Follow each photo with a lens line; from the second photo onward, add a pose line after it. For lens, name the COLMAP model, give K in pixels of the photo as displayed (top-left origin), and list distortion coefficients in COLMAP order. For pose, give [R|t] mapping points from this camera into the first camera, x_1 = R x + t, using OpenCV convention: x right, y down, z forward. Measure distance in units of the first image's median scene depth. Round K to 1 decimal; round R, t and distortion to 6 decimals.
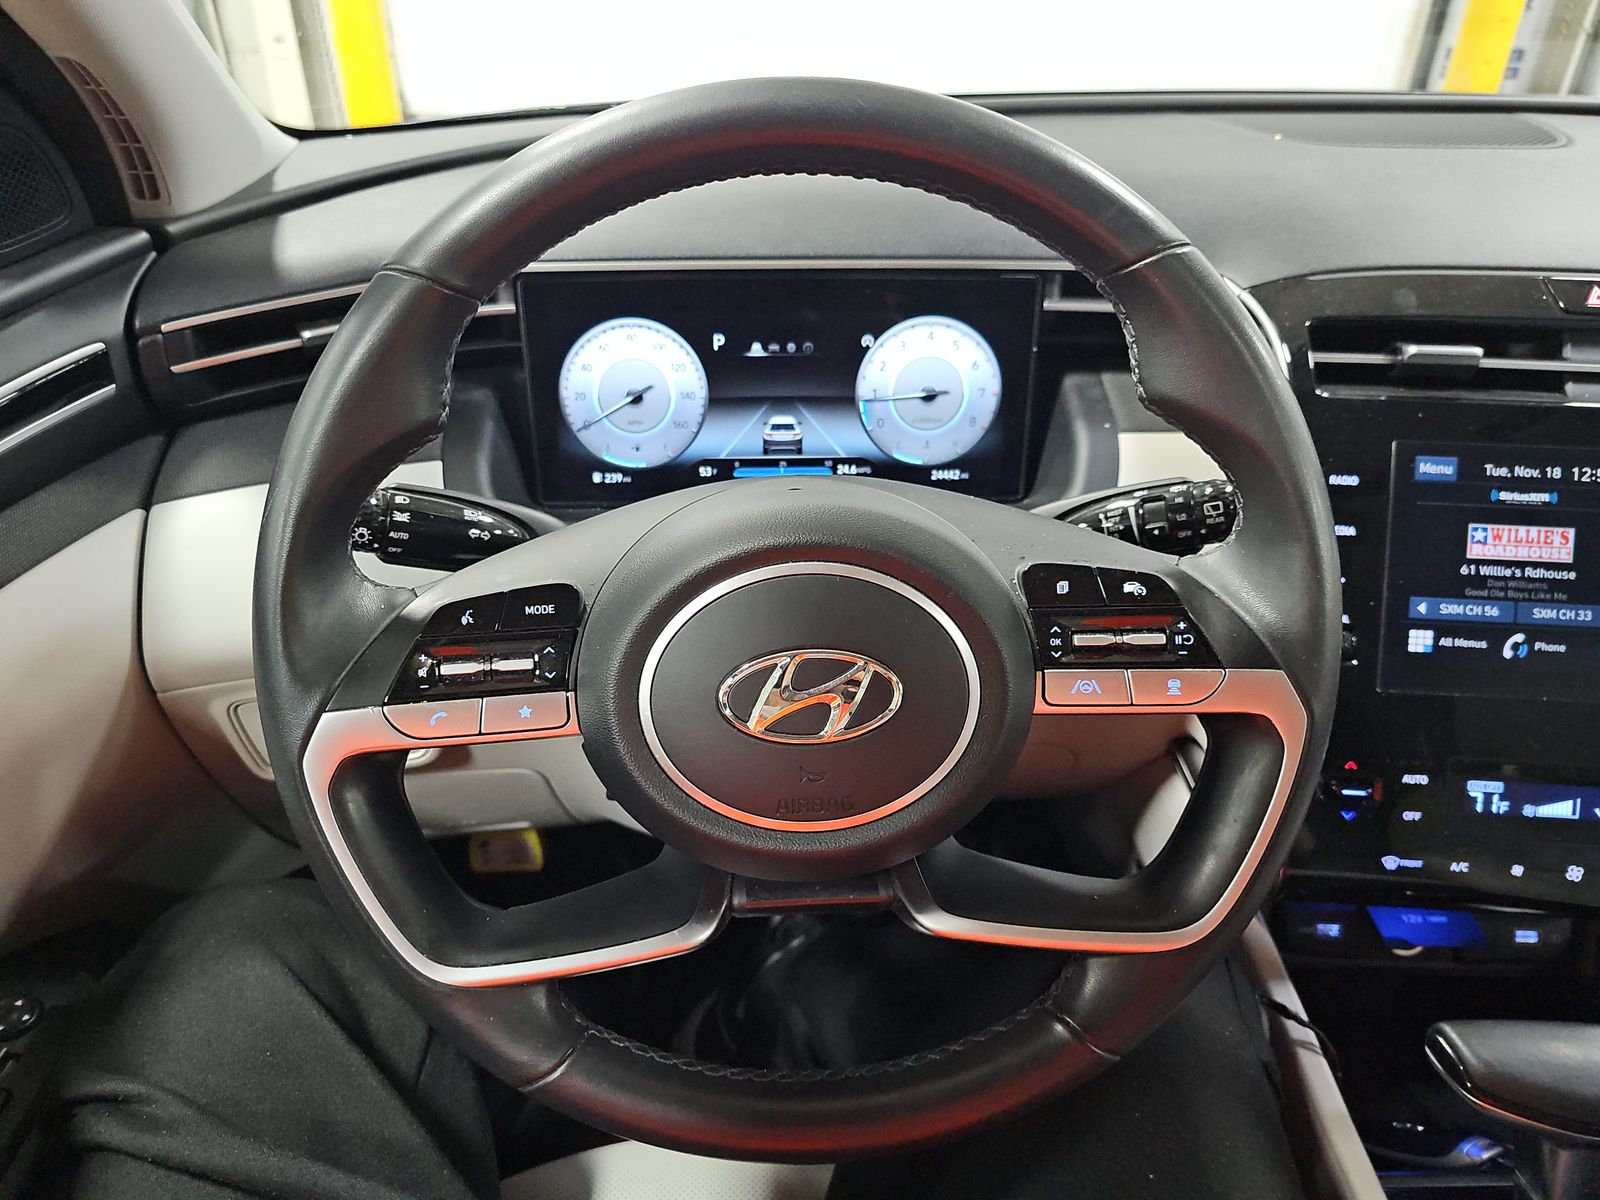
lens RADIAL K [[1051.8, 0, 811.6], [0, 1051.8, 619.1], [0, 0, 1]] dist [0.028248, -0.014422]
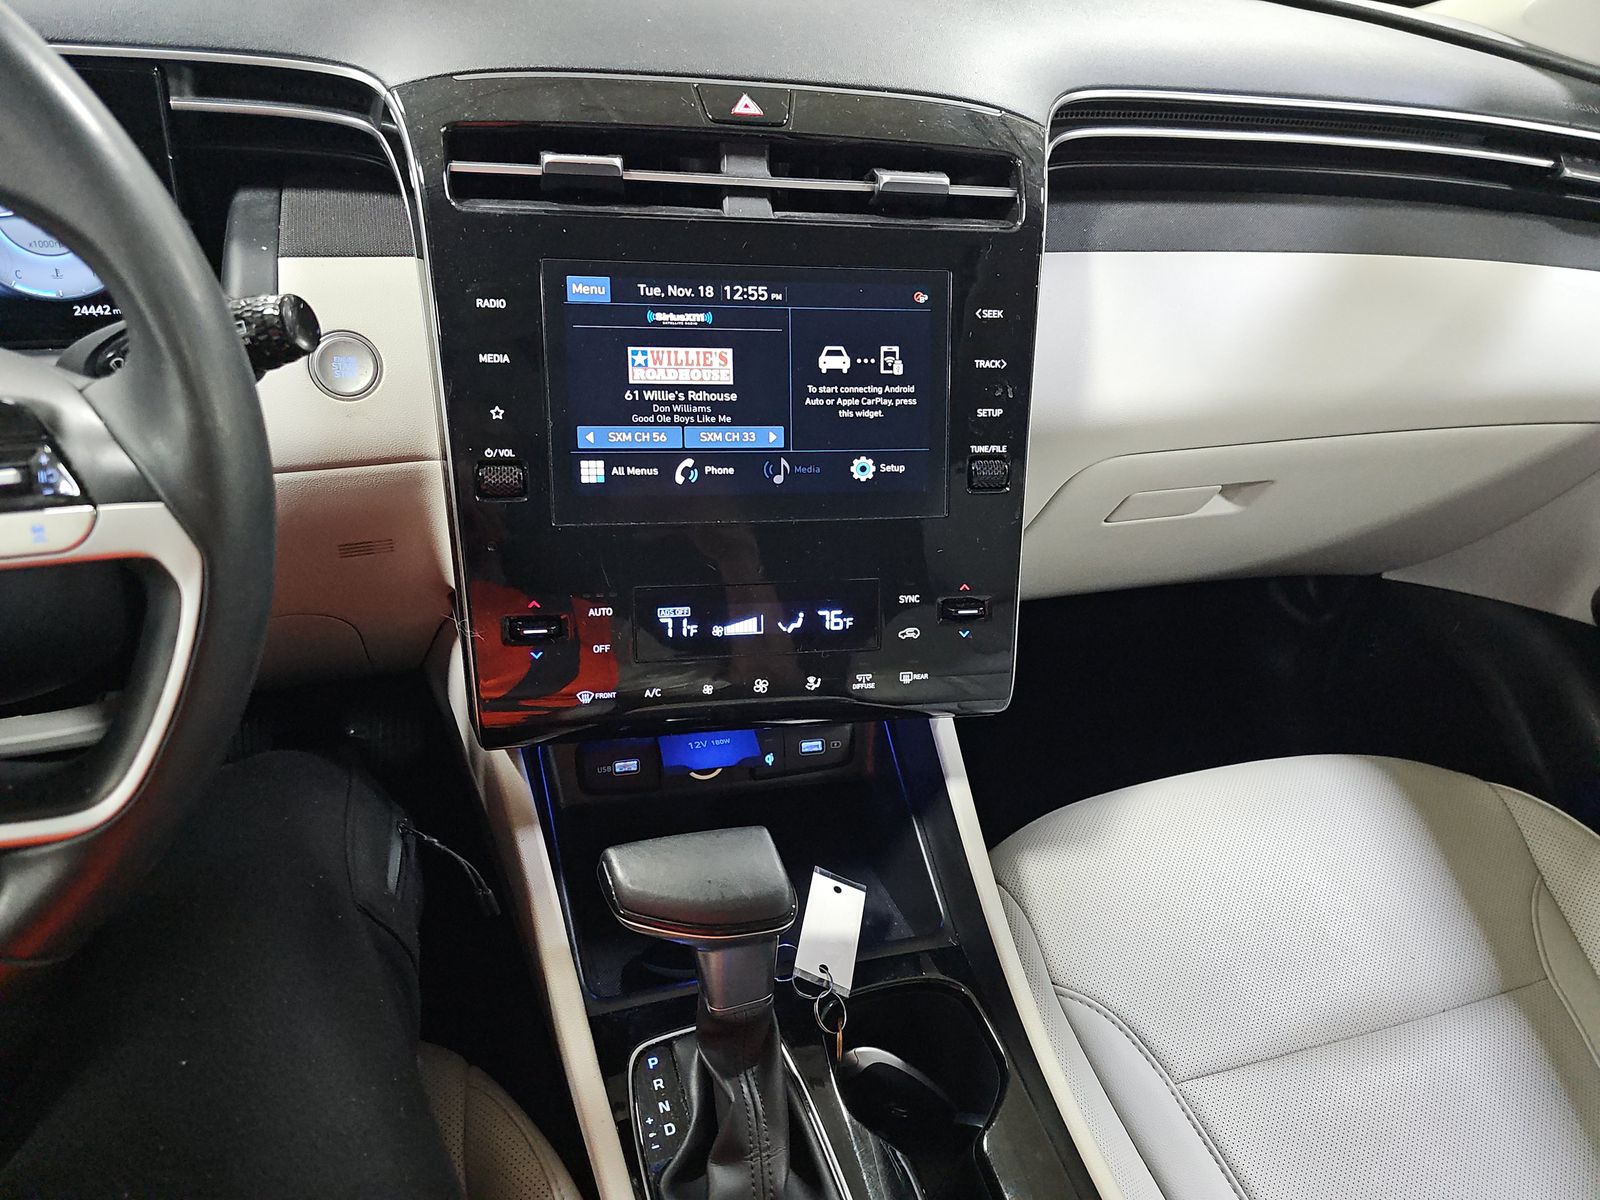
lens RADIAL K [[1103.0, 0, 780.7], [0, 1103.0, 646.8], [0, 0, 1]] dist [-0.004058, -0.002009]
pose [[0.964036, -0.100530, 0.246026, 0.469380], [0.063117, 0.985818, 0.155499, 0.032385], [-0.258169, -0.134378, 0.956709, -0.043568]]
